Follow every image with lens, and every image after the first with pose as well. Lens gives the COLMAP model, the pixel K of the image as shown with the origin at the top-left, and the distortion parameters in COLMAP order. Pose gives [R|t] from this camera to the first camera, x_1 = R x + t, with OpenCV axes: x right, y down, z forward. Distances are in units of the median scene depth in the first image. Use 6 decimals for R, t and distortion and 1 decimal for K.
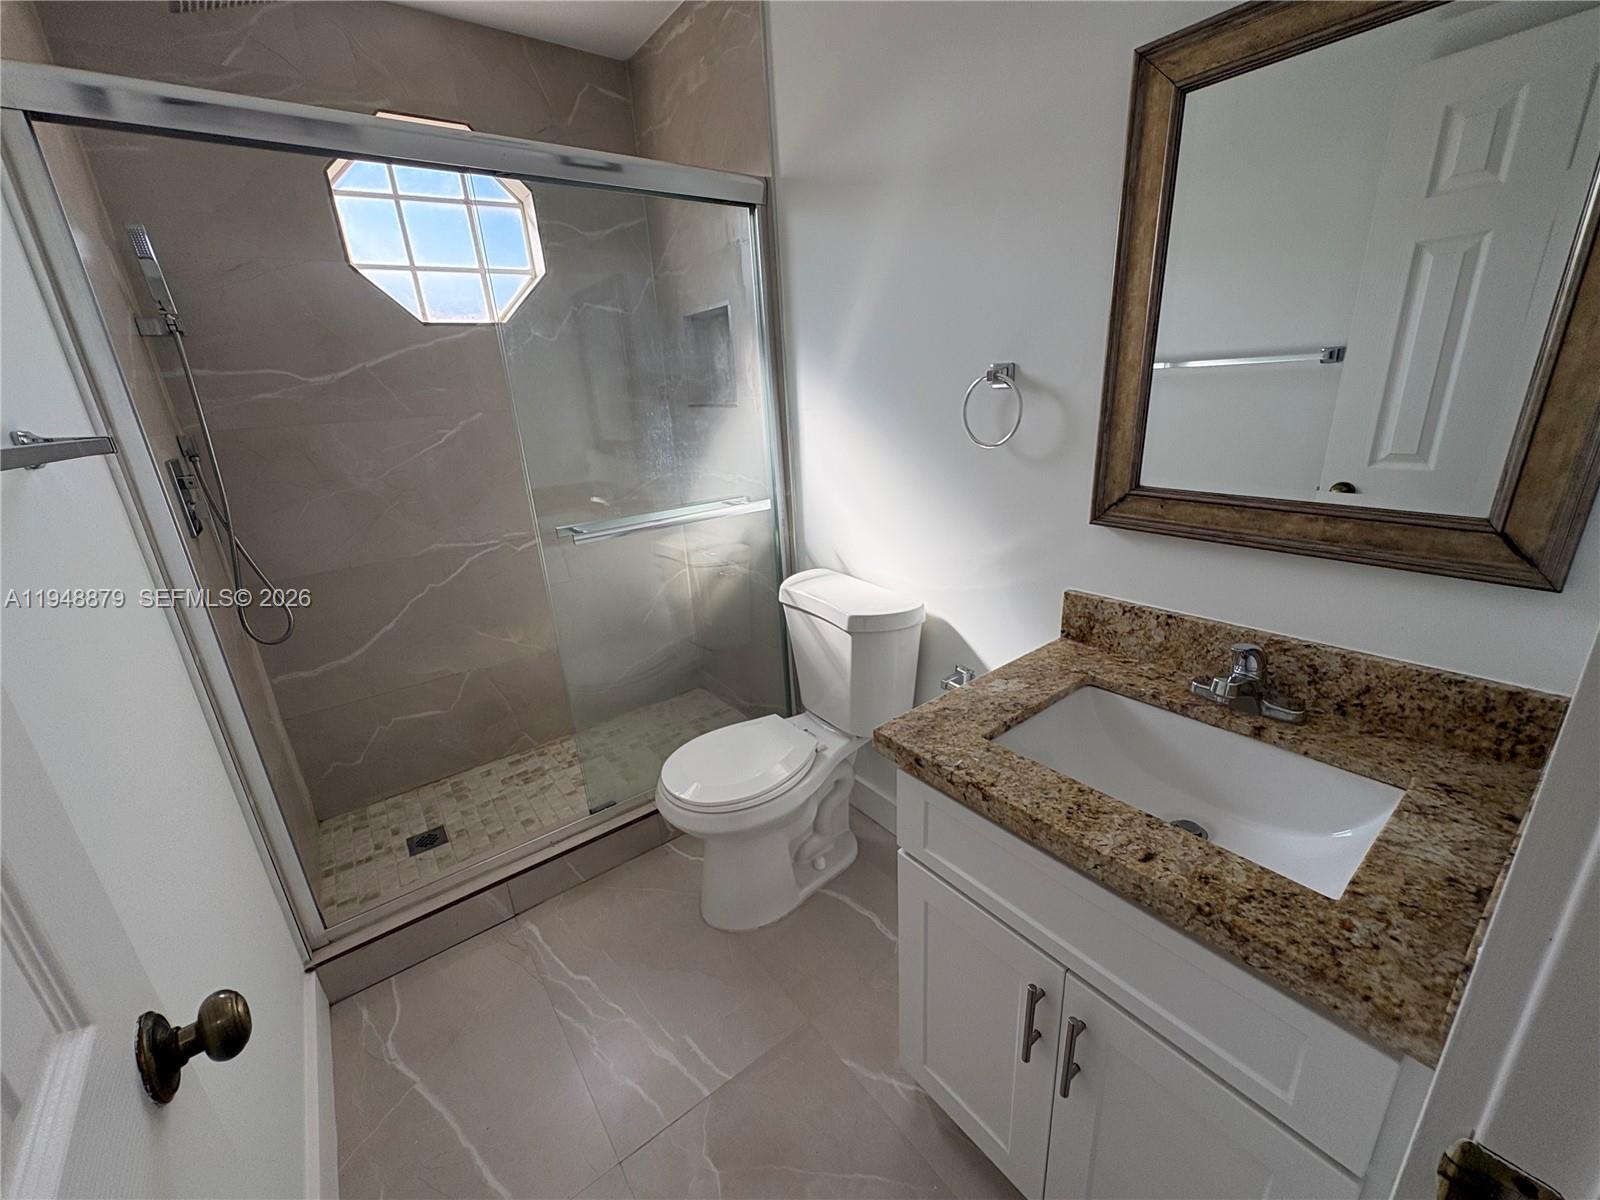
lens RADIAL K [[636.5, 0, 796.7], [0, 636.5, 598.6], [0, 0, 1]] dist [-0.001195, 0.000465]
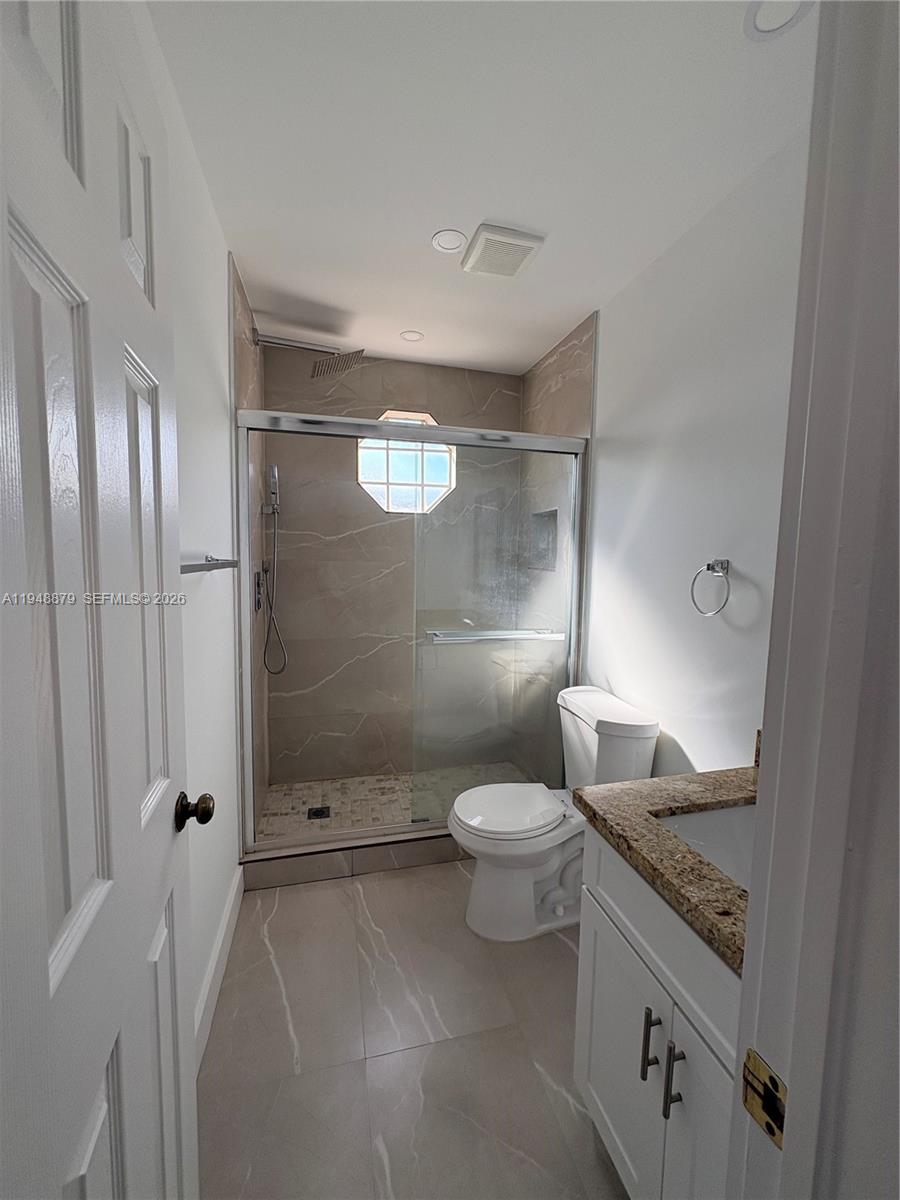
lens RADIAL K [[479.4, 0, 452.6], [0, 479.4, 599.6], [0, 0, 1]] dist [0.000599, -0.000374]
pose [[0.921464, 0.110496, -0.372417, 0.135583], [-0.189973, 0.964412, -0.183904, 0.023762], [0.338843, 0.240210, 0.909662, -0.126546]]
